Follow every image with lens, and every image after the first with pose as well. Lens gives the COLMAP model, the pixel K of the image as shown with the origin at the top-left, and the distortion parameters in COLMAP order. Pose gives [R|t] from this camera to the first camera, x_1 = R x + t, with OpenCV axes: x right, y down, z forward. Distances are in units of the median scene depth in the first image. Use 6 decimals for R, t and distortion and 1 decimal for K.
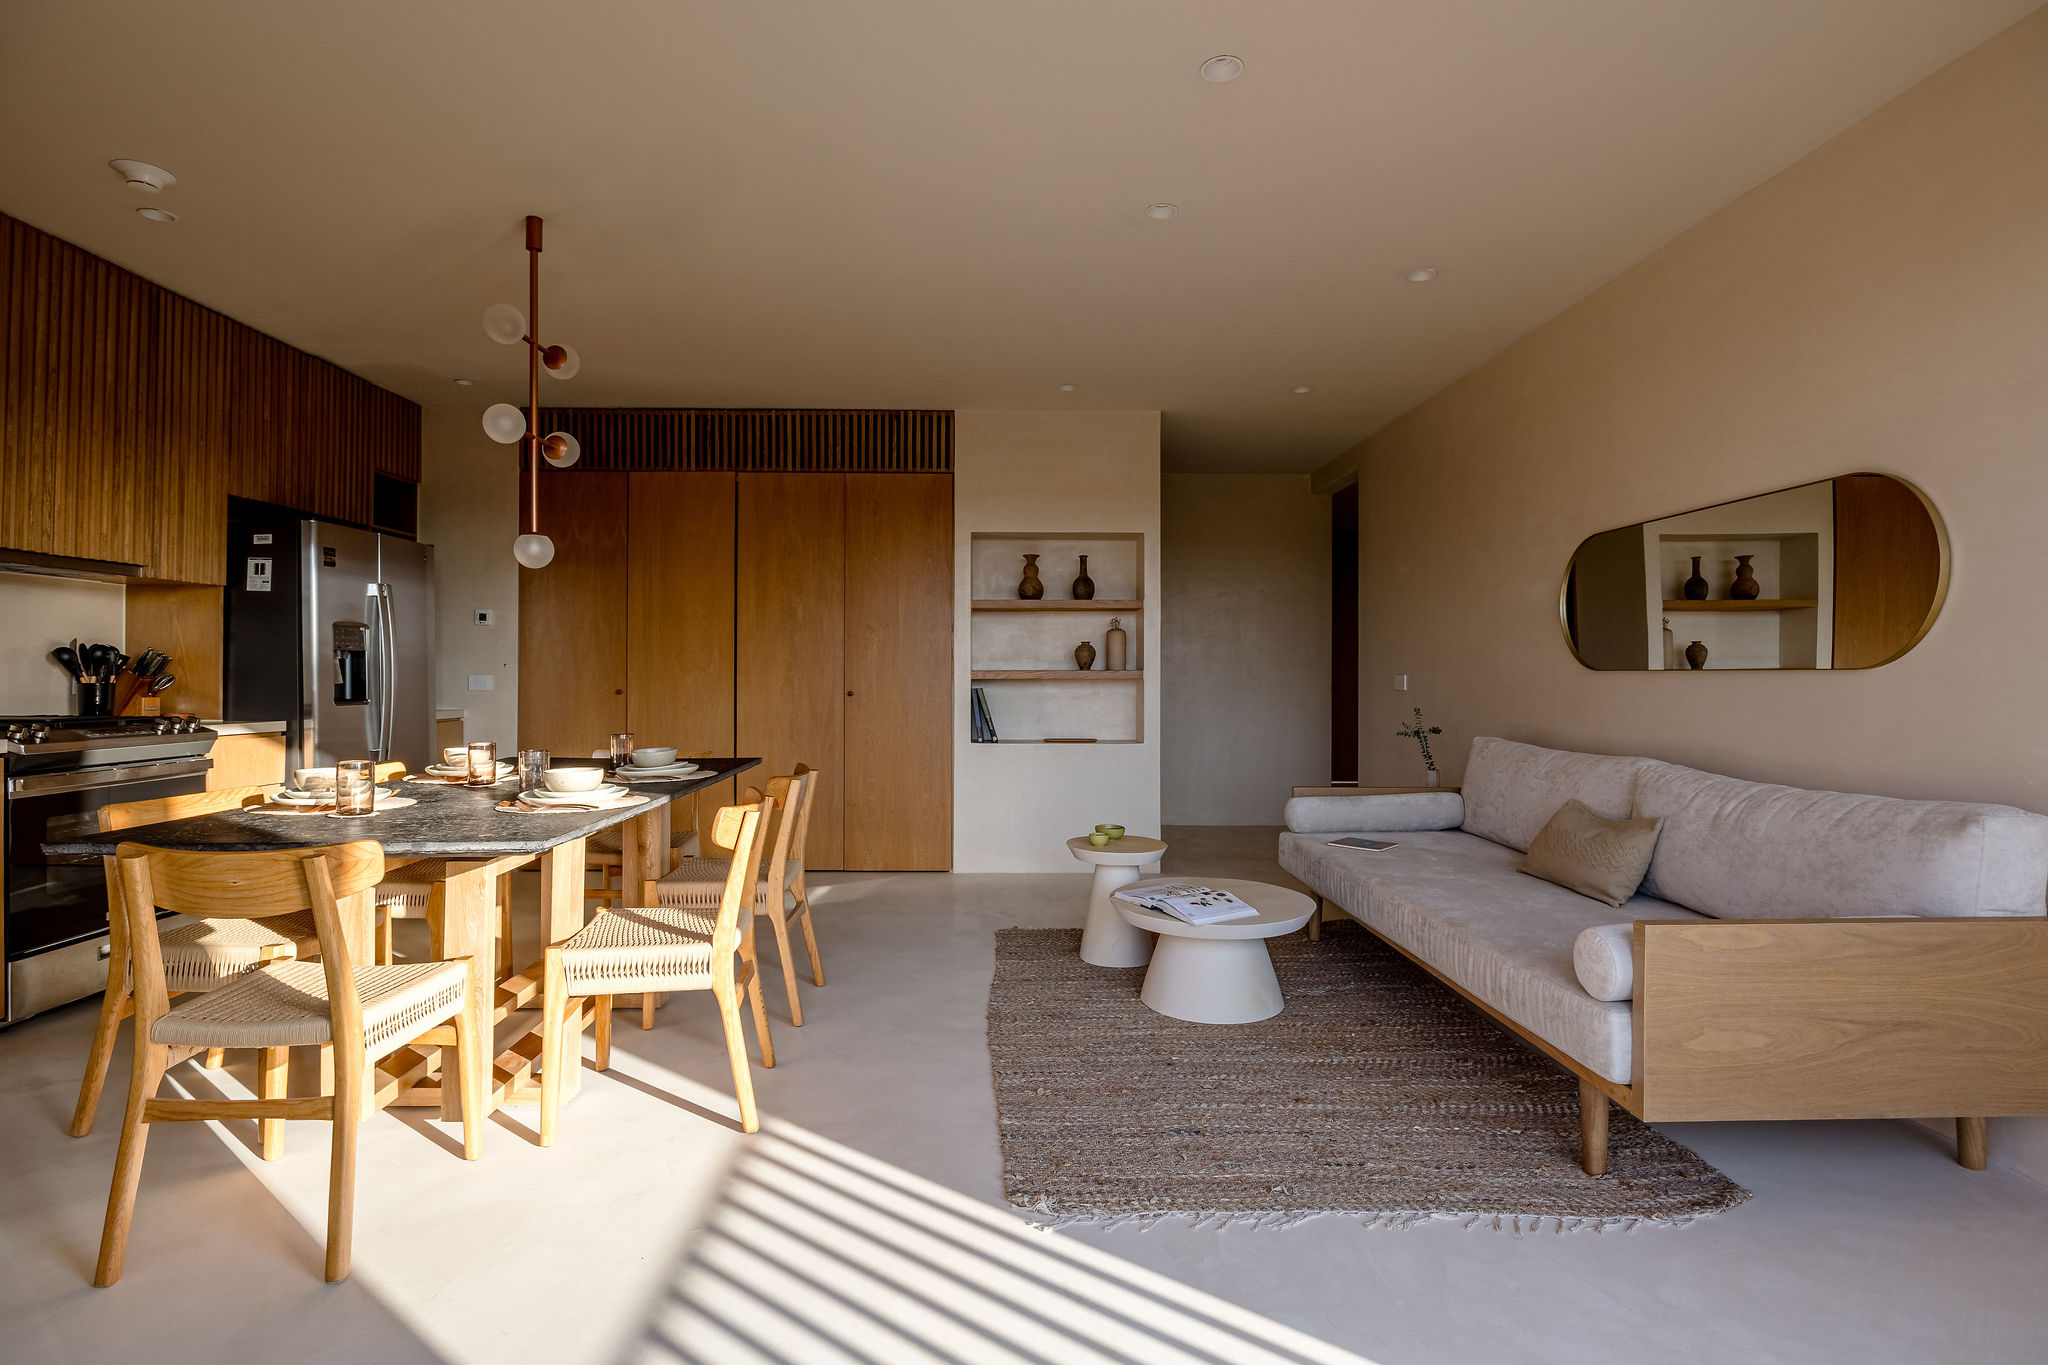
lens RADIAL K [[1027.0, 0, 1014.9], [0, 1027.0, 659.5], [0, 0, 1]] dist [-0.024934, 0.000024]
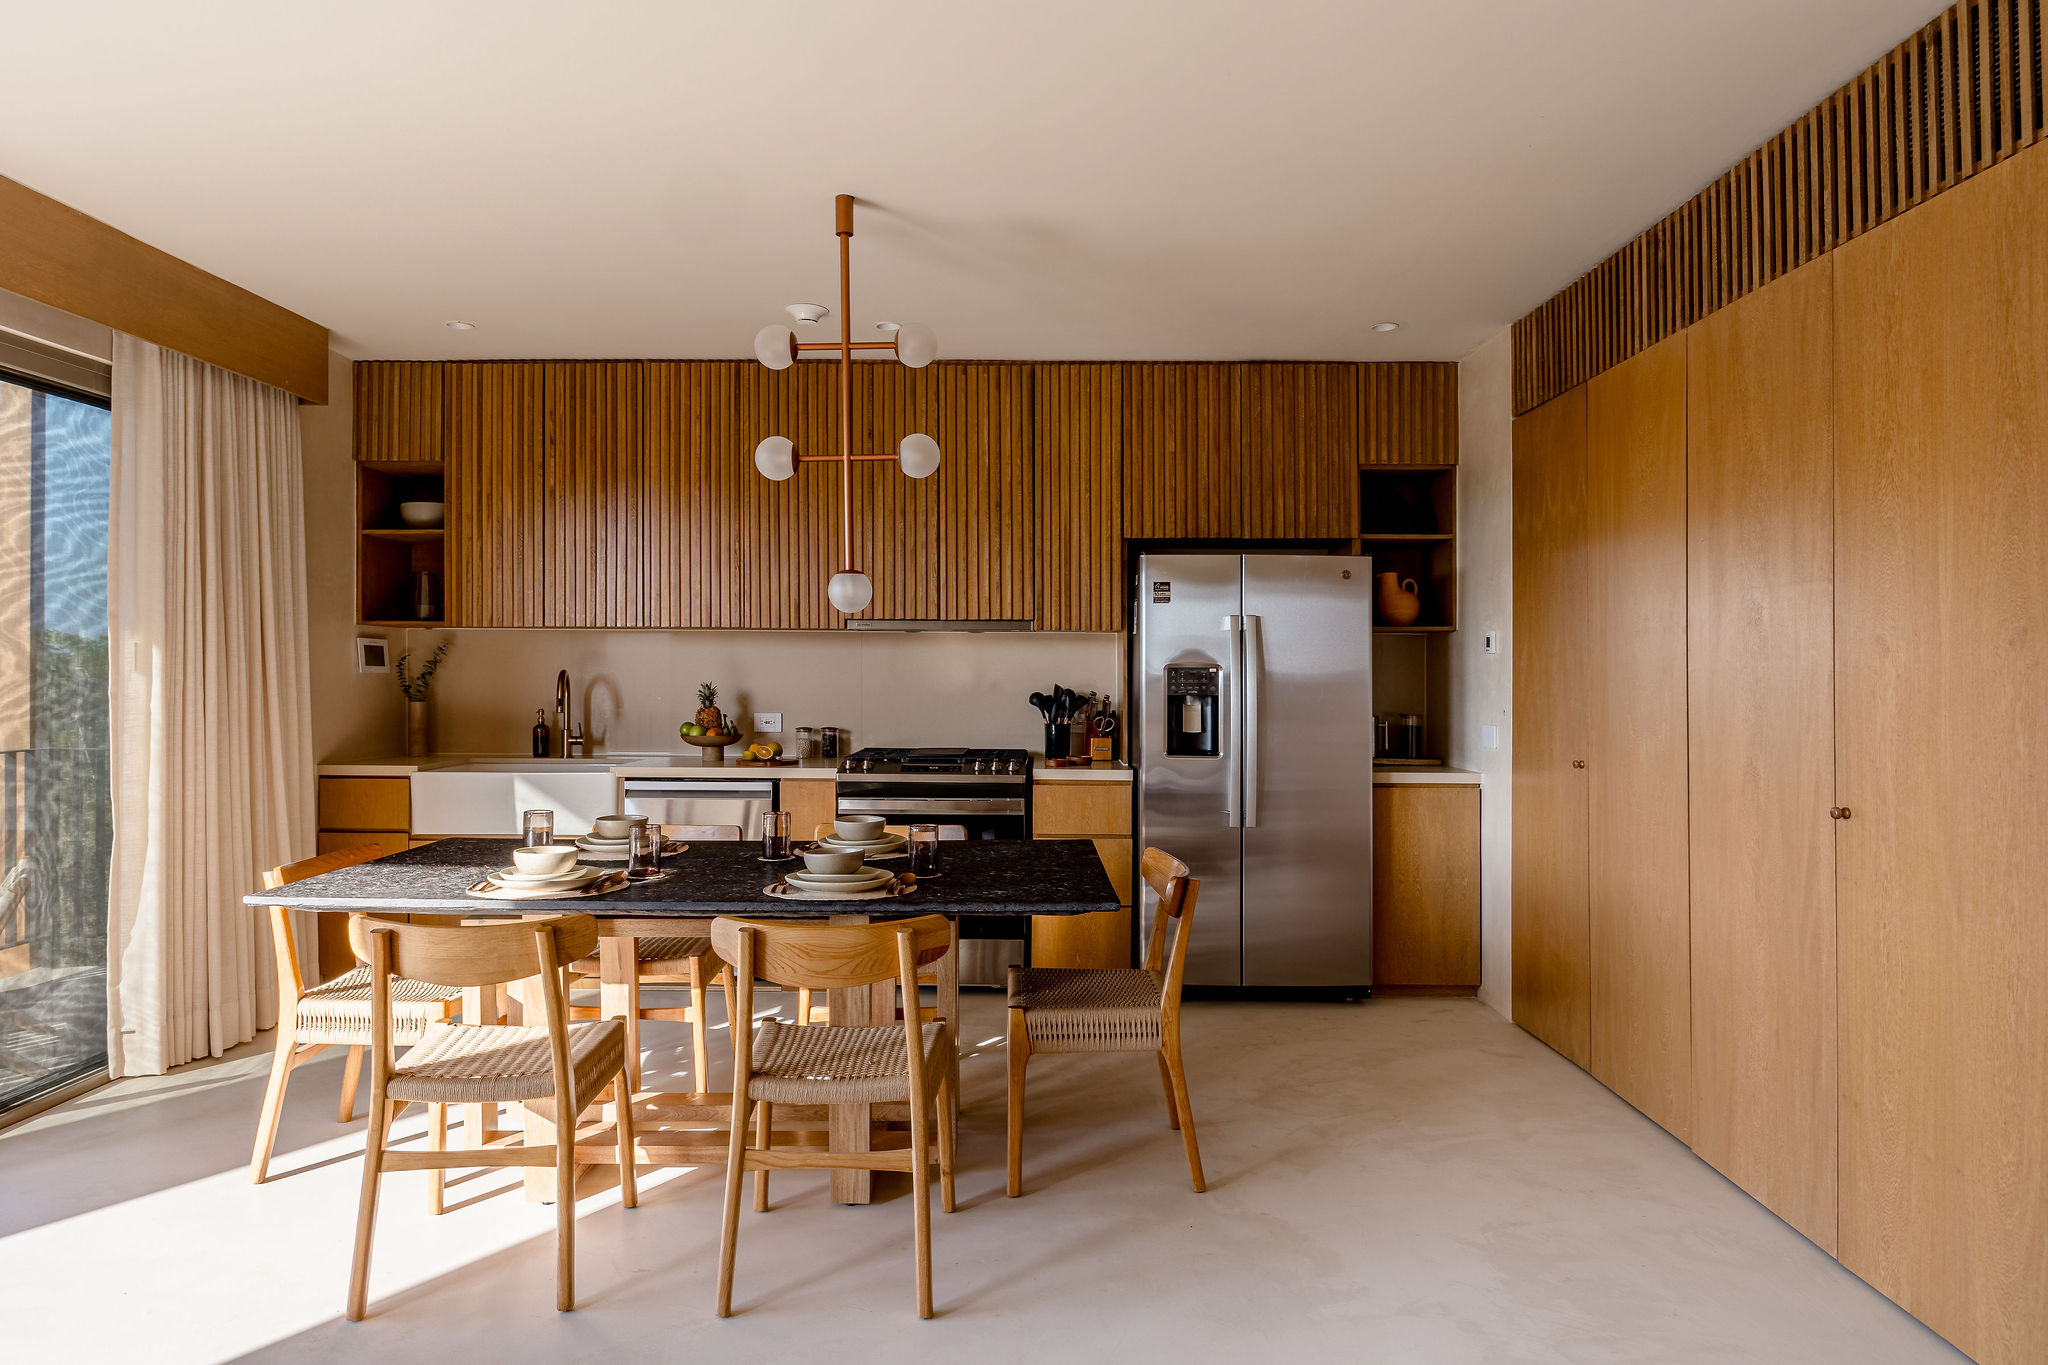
lens RADIAL K [[1204.6, 0, 1028.8], [0, 1204.6, 671.5], [0, 0, 1]] dist [-0.003146, -0.002085]
pose [[-0.041748, -0.002896, -0.999124, 0.306092], [0.009006, 0.999954, -0.003274, -0.021728], [0.999088, -0.009135, -0.041720, 0.708958]]
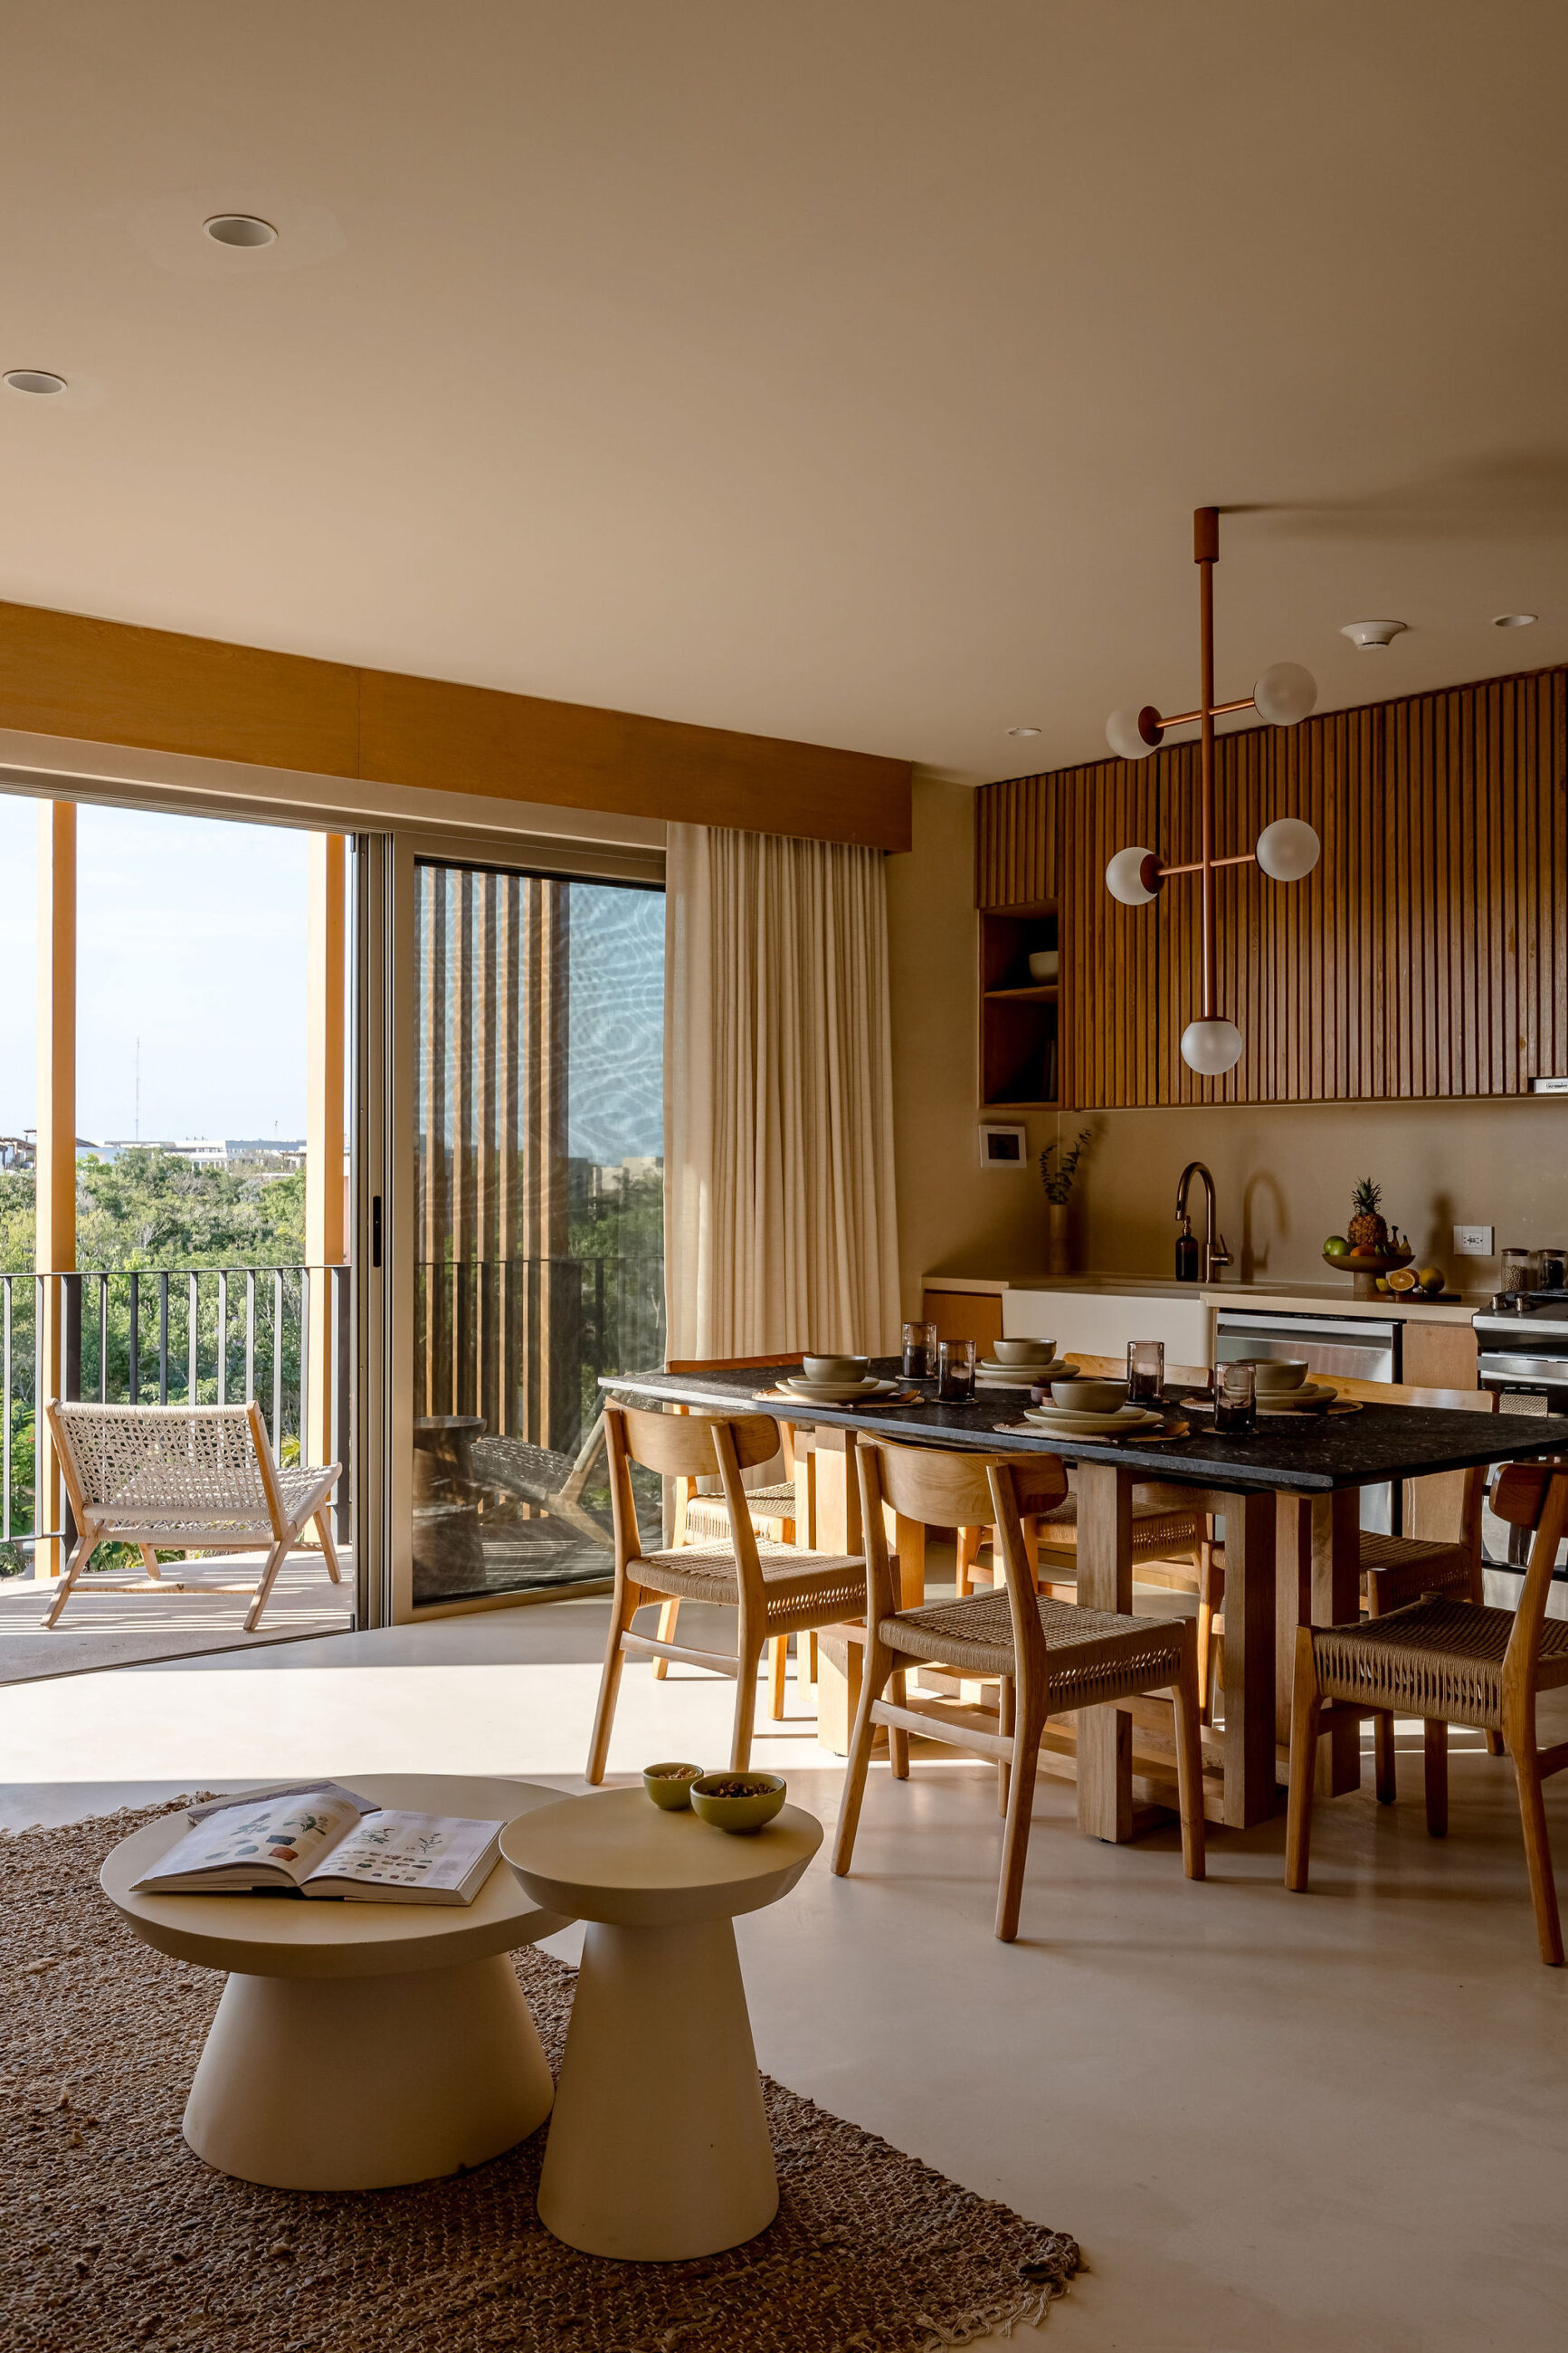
lens RADIAL K [[2047.3, 0, 785.0], [0, 2047.3, 1185.2], [0, 0, 1]] dist [0.000853, 0.020127]
pose [[-0.785735, 0.000121, -0.618563, 0.297470], [0.006154, 0.999952, -0.007622, -0.008690], [0.618532, -0.009795, -0.785698, 1.081998]]
